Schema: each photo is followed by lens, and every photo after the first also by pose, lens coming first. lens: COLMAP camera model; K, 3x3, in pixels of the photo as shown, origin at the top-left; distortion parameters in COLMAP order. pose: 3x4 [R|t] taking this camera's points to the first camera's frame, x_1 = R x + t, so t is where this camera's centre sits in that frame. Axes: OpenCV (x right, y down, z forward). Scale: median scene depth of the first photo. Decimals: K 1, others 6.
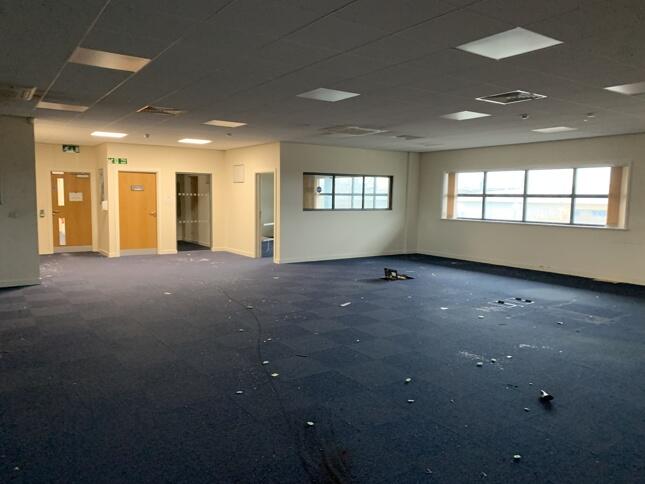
lens RADIAL K [[505.3, 0, 295.0], [0, 505.3, 243.2], [0, 0, 1]] dist [0.140422, 0.001186]
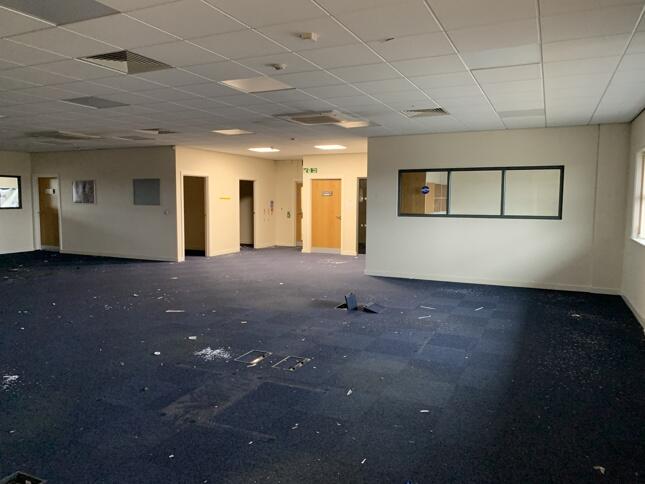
lens RADIAL K [[493.6, 0, 322.5], [0, 493.6, 242.0], [0, 0, 1]] dist [0.002137, 0.000307]
pose [[0.484399, 0.067302, -0.872255, 0.642006], [-0.081053, 0.996201, 0.031854, -0.036045], [0.871085, 0.055268, 0.488013, 0.482188]]
